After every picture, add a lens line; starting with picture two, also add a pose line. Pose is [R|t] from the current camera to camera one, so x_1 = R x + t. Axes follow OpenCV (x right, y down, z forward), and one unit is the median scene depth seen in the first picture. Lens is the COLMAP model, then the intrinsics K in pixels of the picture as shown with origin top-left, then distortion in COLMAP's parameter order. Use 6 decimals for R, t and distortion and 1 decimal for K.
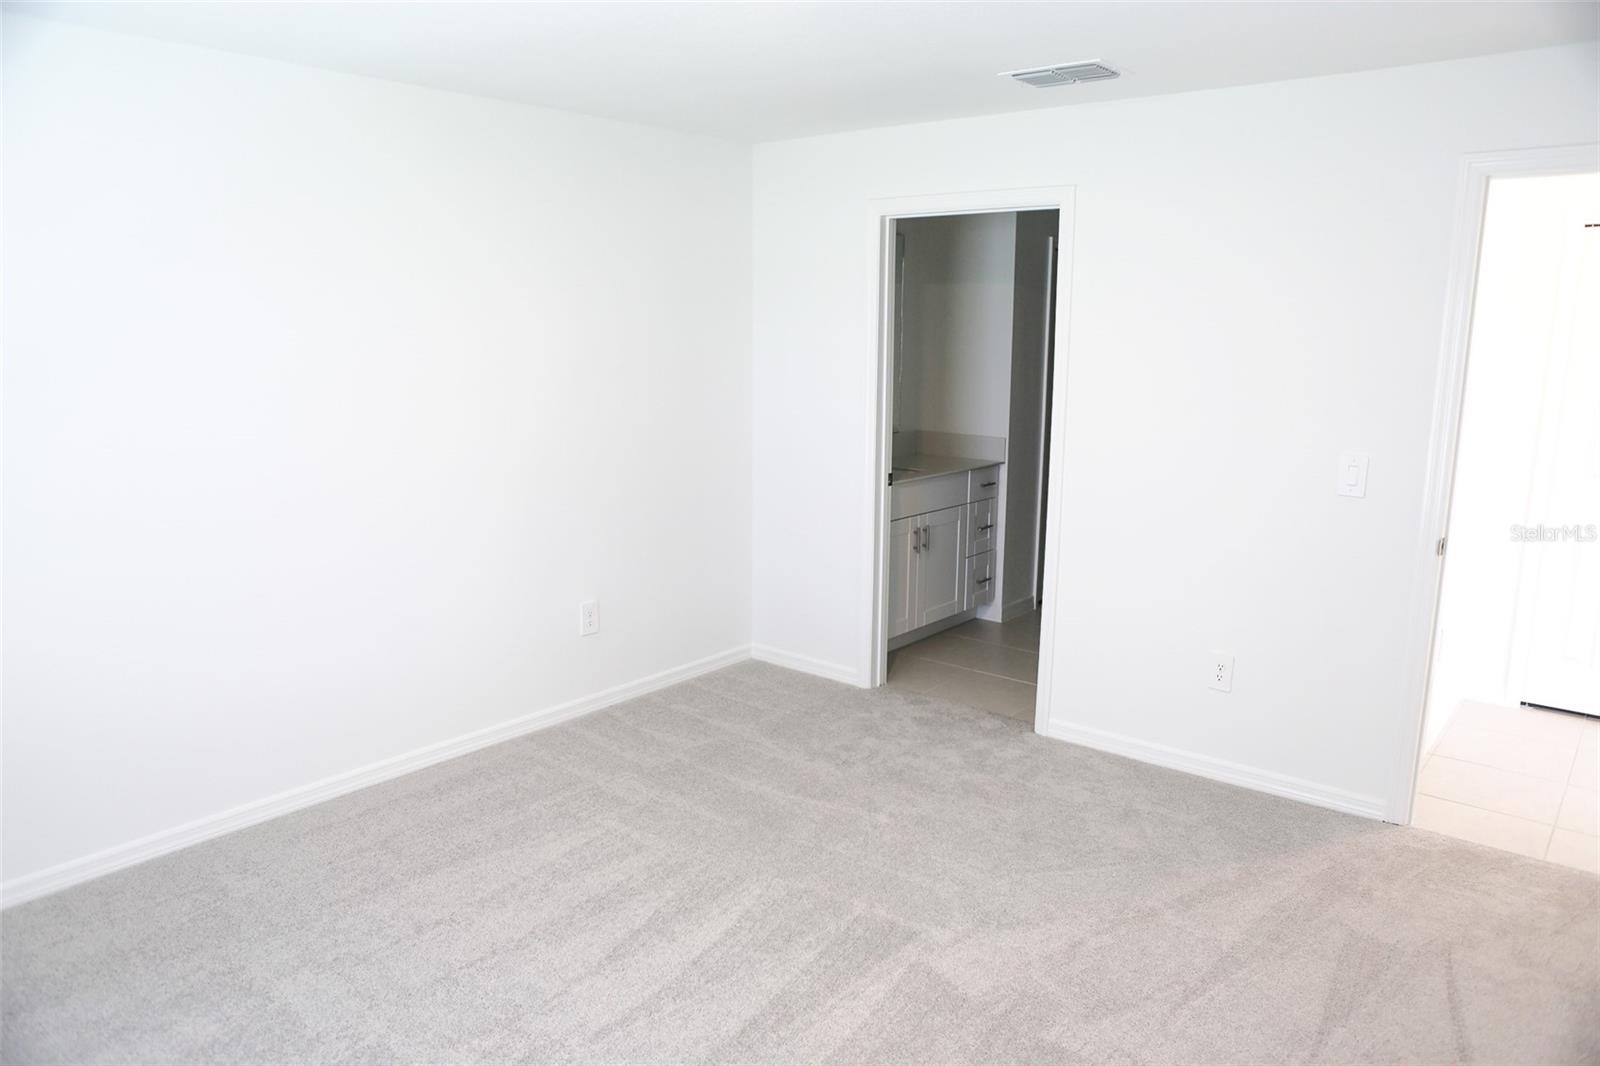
lens RADIAL K [[1117.8, 0, 802.2], [0, 1117.8, 526.6], [0, 0, 1]] dist [-0.046509, 0.009253]
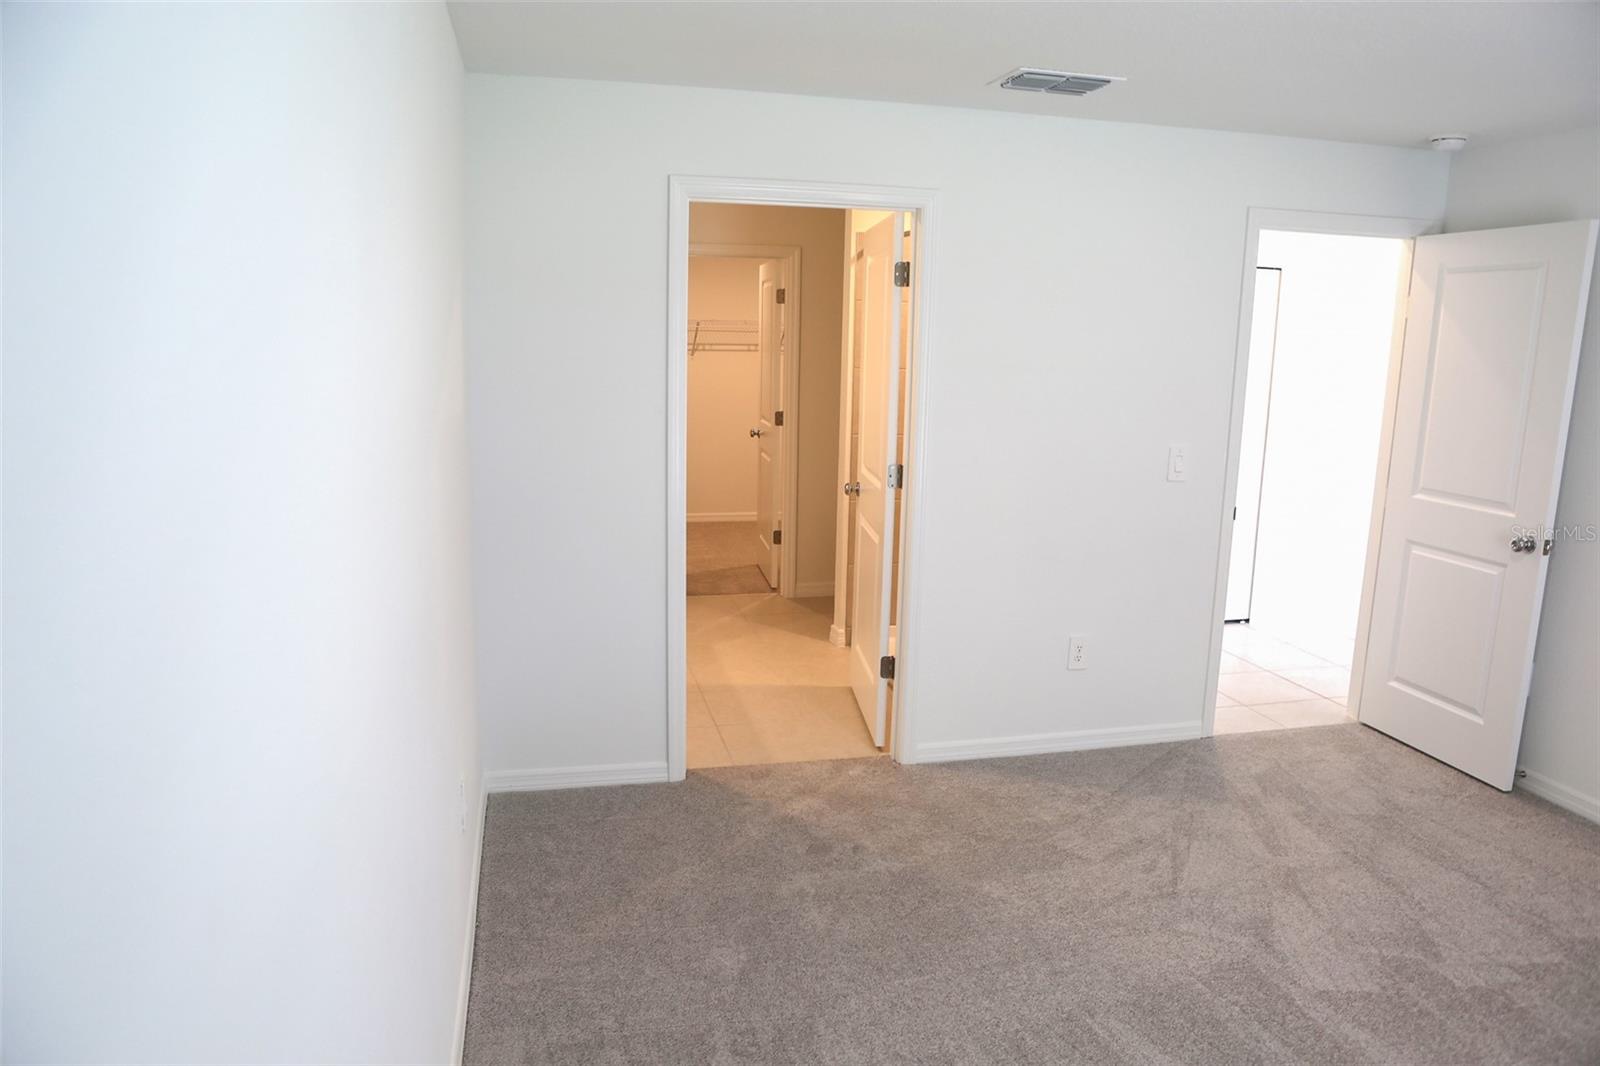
lens RADIAL K [[1117.8, 0, 802.6], [0, 1117.8, 542.2], [0, 0, 1]] dist [-0.046509, 0.009253]
pose [[0.585928, -0.146413, 0.797027, -0.707365], [0.127937, 0.987921, 0.087428, -0.119140], [-0.800200, 0.050743, 0.597582, 0.598992]]
